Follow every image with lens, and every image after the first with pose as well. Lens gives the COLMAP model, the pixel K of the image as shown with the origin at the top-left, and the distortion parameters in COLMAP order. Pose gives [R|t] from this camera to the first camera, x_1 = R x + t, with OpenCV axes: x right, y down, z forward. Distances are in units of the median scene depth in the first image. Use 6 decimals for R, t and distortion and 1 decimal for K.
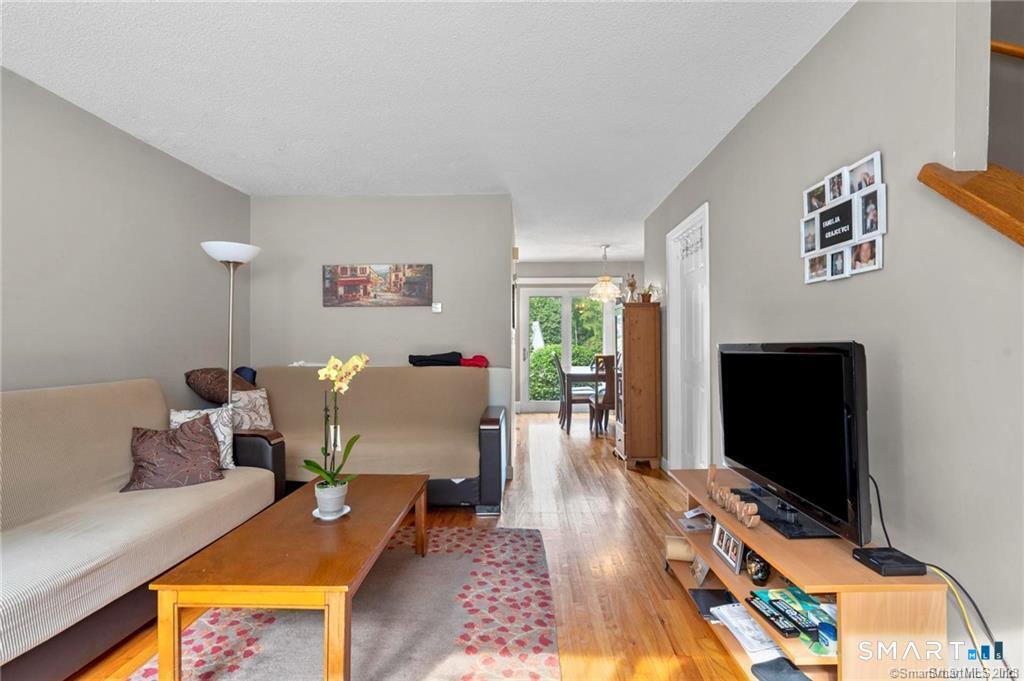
lens RADIAL K [[475.5, 0, 512.0], [0, 475.5, 340.5], [0, 0, 1]] dist [0.000210, 0.000317]
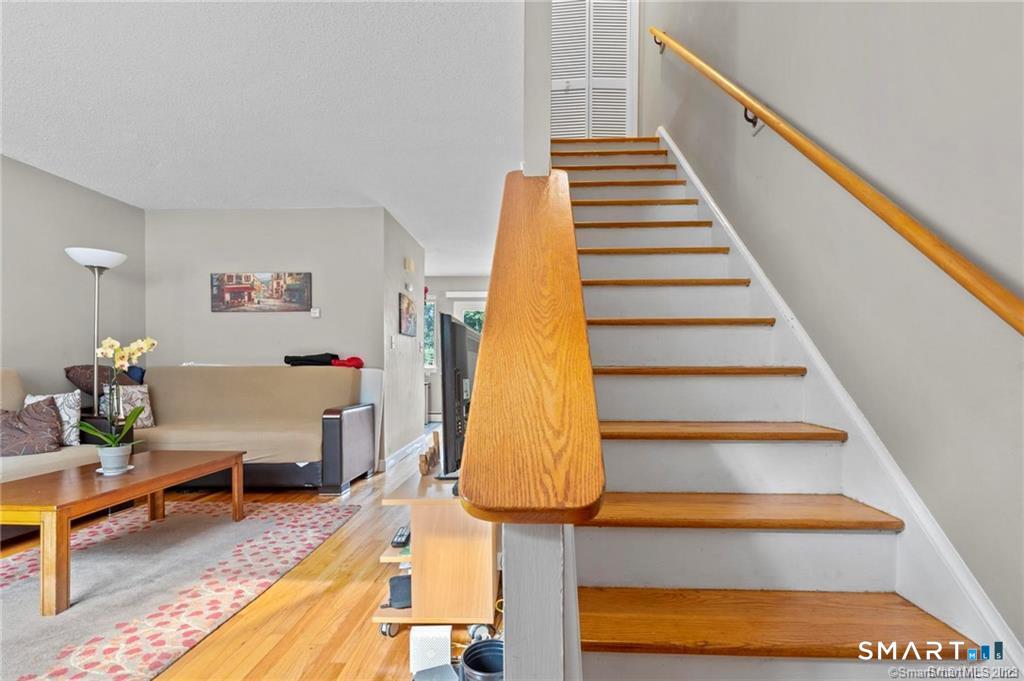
lens RADIAL K [[482.2, 0, 512.3], [0, 482.2, 369.0], [0, 0, 1]] dist [-0.000629, -0.000958]
pose [[0.999916, 0.002604, -0.012709, 0.472068], [-0.002457, 0.999931, 0.011523, 0.069749], [0.012738, -0.011491, 0.999853, -0.141782]]
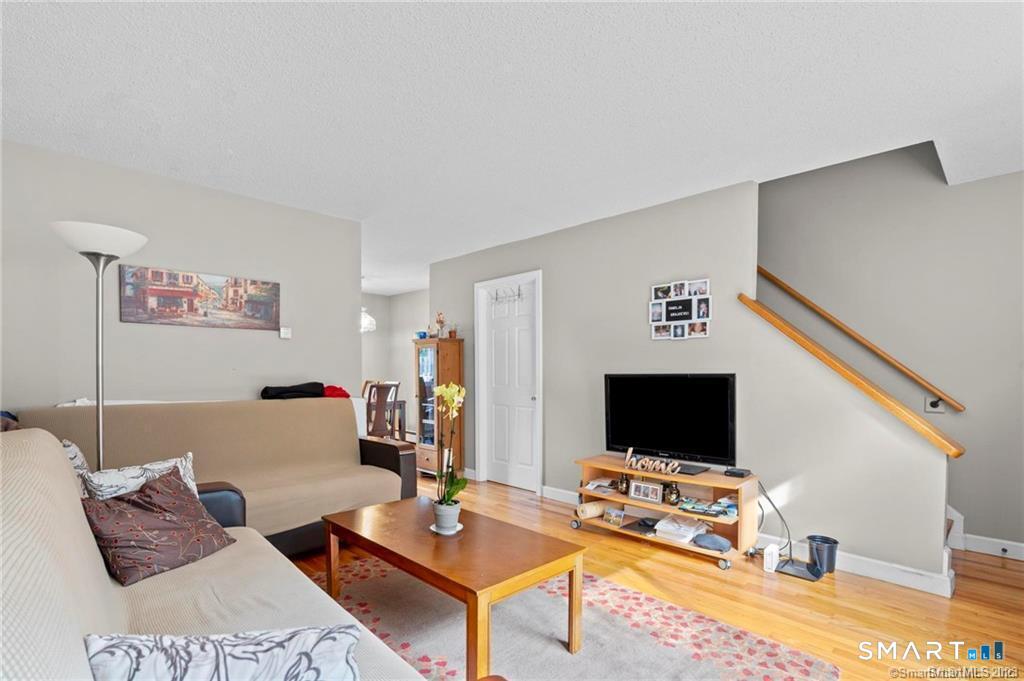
lens RADIAL K [[491.4, 0, 515.3], [0, 491.4, 381.2], [0, 0, 1]] dist [0.000336, 0.000268]
pose [[0.695857, -0.010113, 0.718109, -0.806873], [-0.005754, 0.999790, 0.019656, 0.000474], [-0.718157, -0.017810, 0.695653, 0.081724]]
